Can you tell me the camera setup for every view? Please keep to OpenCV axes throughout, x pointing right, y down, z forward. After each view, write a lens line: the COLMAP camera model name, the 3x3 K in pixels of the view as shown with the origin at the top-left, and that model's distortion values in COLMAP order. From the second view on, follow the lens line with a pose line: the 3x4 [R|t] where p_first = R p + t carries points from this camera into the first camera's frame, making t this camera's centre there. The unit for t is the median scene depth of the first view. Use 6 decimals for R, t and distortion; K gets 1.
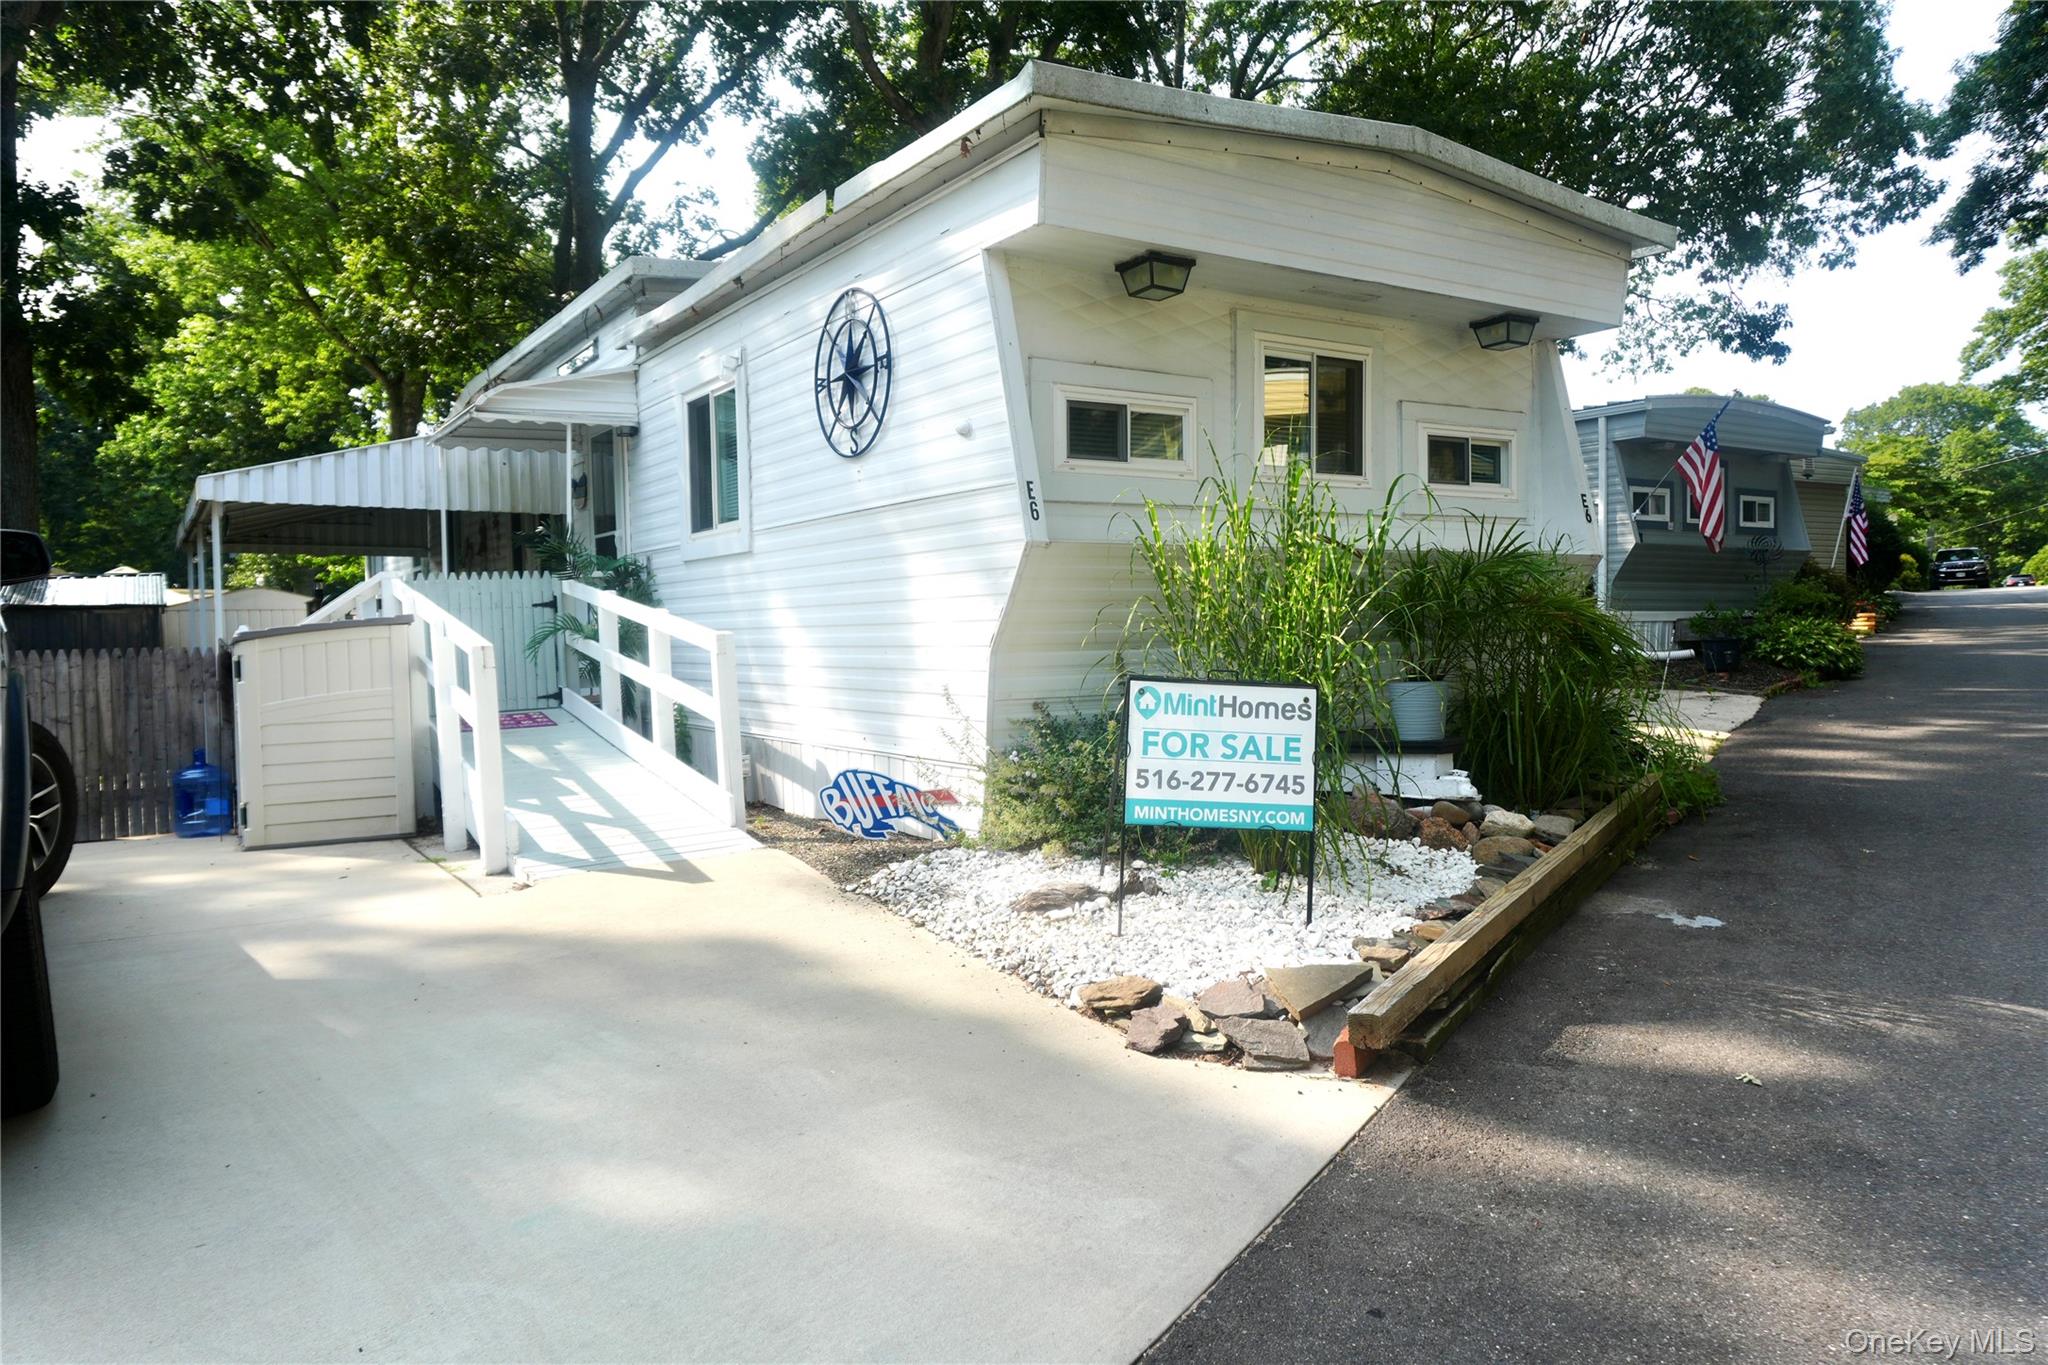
lens RADIAL K [[1392.1, 0, 1024.0], [0, 1392.1, 682.5], [0, 0, 1]] dist [0.009265, 0.005232]
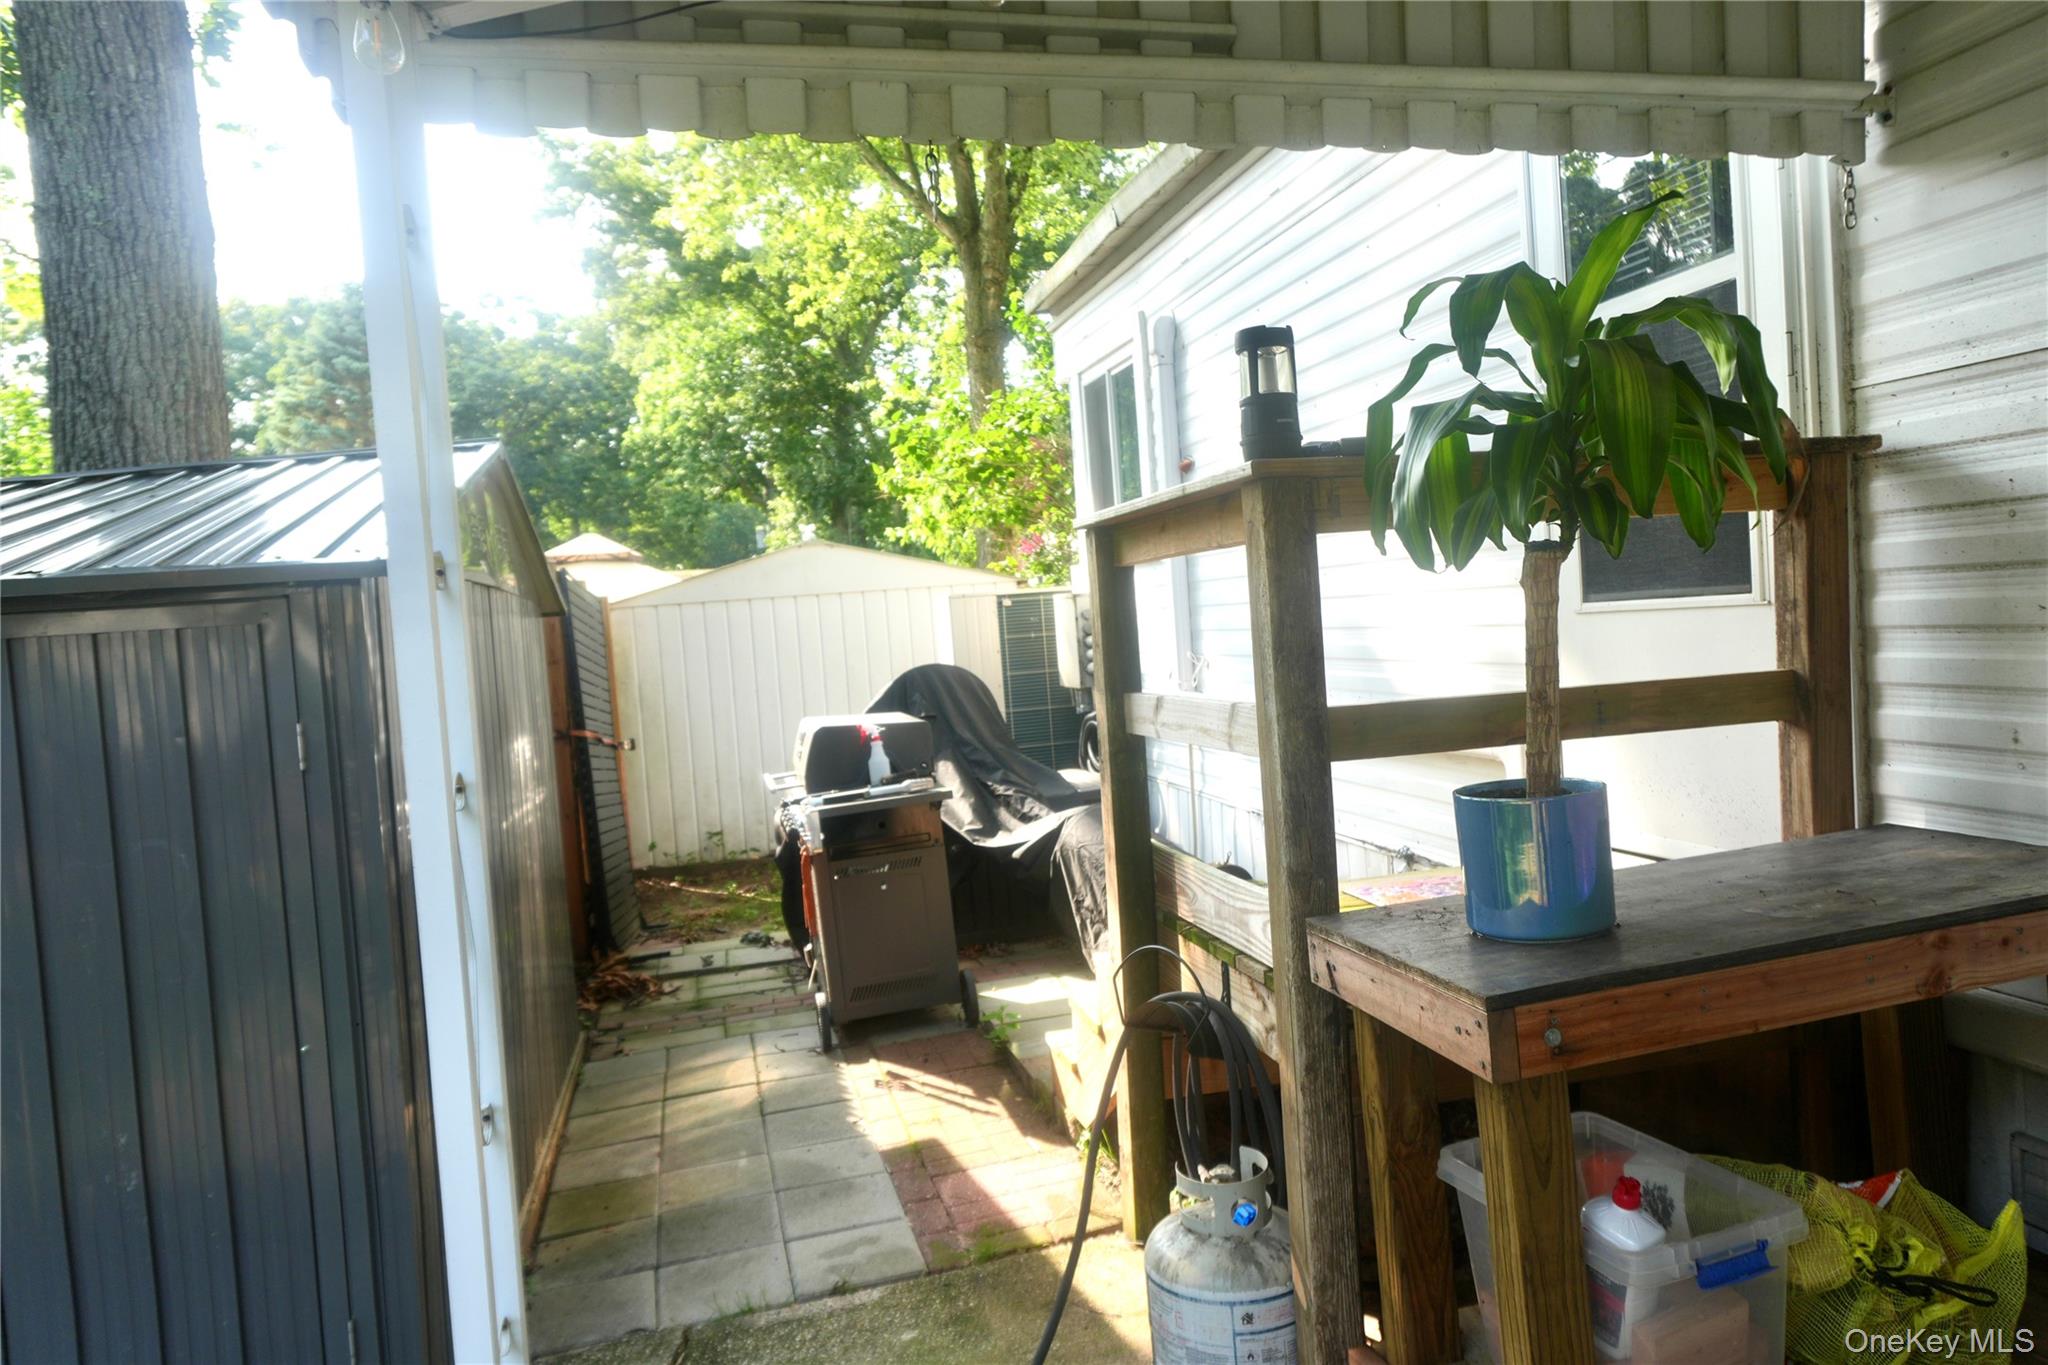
lens RADIAL K [[1392.1, 0, 1024.0], [0, 1392.1, 682.5], [0, 0, 1]] dist [0.009265, 0.005232]
pose [[0.943778, -0.047339, -0.327172, -0.150539], [0.057823, 0.998076, 0.022386, -0.014675], [0.325483, -0.040046, 0.944700, 0.262029]]
